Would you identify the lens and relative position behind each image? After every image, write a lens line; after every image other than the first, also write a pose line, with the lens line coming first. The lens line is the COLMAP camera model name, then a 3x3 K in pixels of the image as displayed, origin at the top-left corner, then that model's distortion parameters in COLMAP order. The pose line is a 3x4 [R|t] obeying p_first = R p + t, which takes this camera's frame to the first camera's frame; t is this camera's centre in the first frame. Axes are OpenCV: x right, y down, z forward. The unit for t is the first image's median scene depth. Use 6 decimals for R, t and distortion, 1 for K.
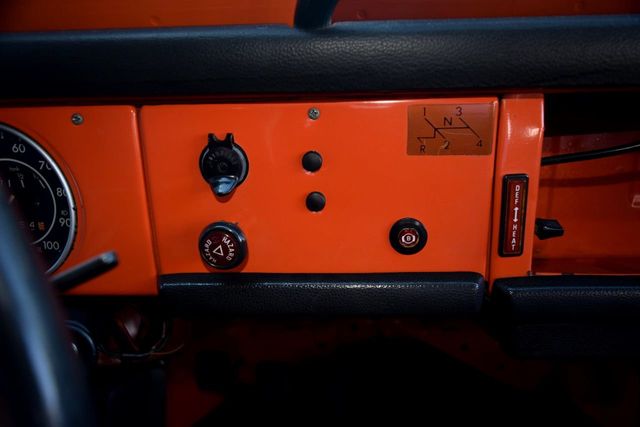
lens RADIAL K [[480.9, 0, 315.7], [0, 480.9, 215.0], [0, 0, 1]] dist [-0.011134, -0.003837]
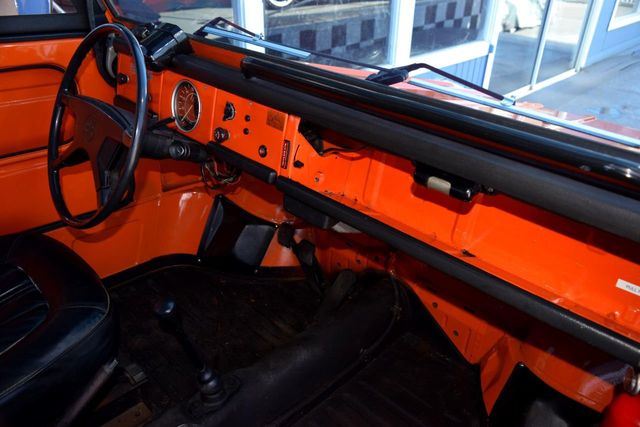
lens RADIAL K [[480.9, 0, 318.7], [0, 480.9, 211.6], [0, 0, 1]] dist [-0.011134, -0.003837]
pose [[0.745162, 0.382714, -0.546135, 2.295226], [-0.371409, 0.918339, 0.136782, -0.153481], [0.553885, 0.100915, 0.826455, -1.294456]]
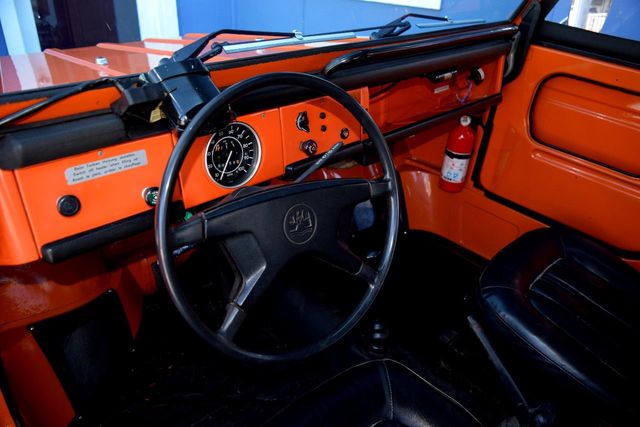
lens RADIAL K [[480.9, 0, 318.0], [0, 480.9, 210.5], [0, 0, 1]] dist [-0.011134, -0.003837]
pose [[0.668003, -0.305503, 0.678557, -2.351895], [0.233433, 0.951846, 0.198742, -0.153349], [-0.706598, 0.025637, 0.707151, -1.198354]]
